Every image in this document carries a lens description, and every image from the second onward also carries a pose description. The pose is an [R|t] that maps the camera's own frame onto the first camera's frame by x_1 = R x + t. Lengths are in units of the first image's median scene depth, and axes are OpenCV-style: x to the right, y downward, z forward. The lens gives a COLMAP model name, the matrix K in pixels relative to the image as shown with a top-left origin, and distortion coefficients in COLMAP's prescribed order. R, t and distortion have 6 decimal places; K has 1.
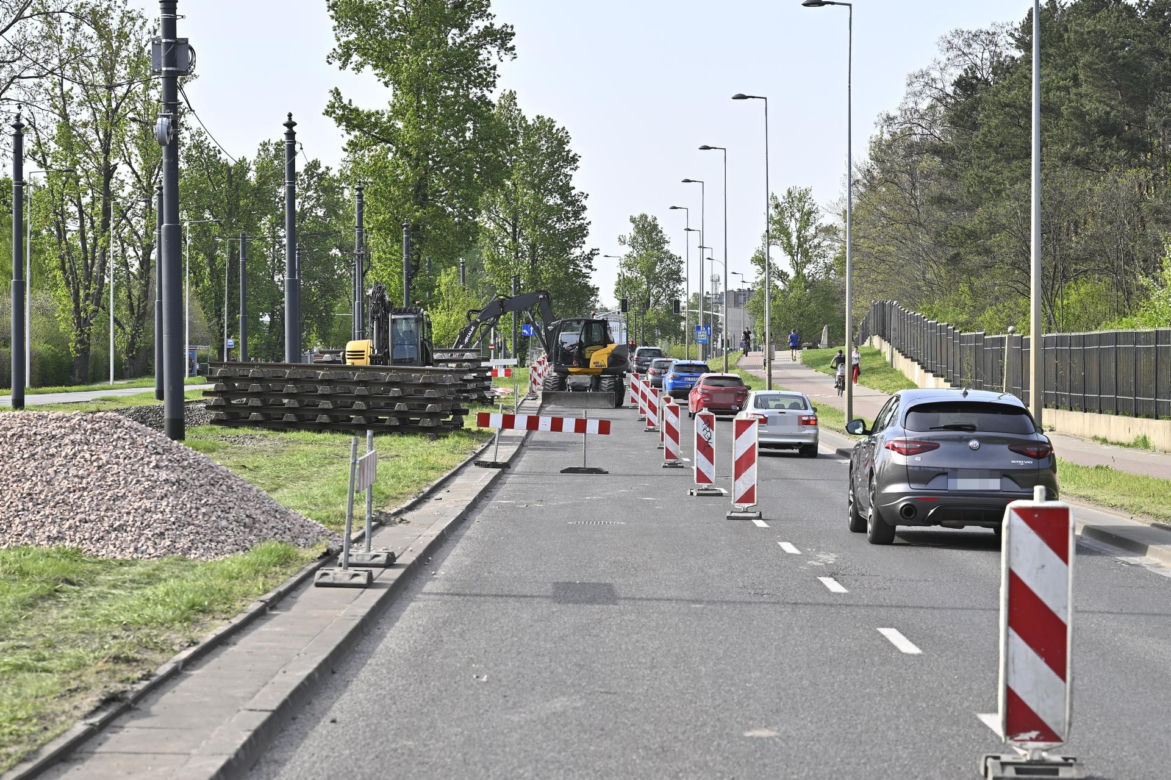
lens RADIAL K [[4097.0, 0, 585.5], [0, 4097.0, 390.0], [0, 0, 1]] dist [-0.033101, 0.393467]
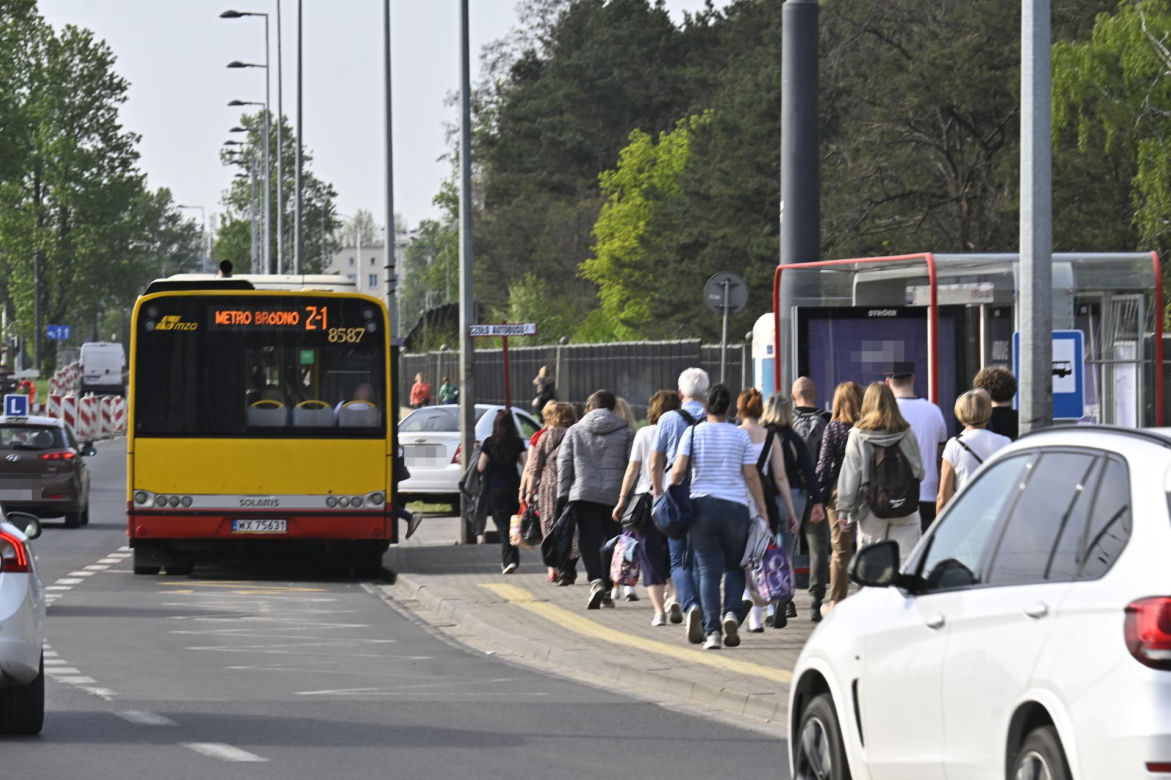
lens RADIAL K [[7240.7, 0, 585.5], [0, 7240.7, 390.0], [0, 0, 1]] dist [0.069232, 16.348513]
pose [[0.998314, -0.006374, 0.057691, 0.012266], [0.006594, 0.999972, -0.003637, 0.003646], [-0.057666, 0.004011, 0.998328, -0.657078]]
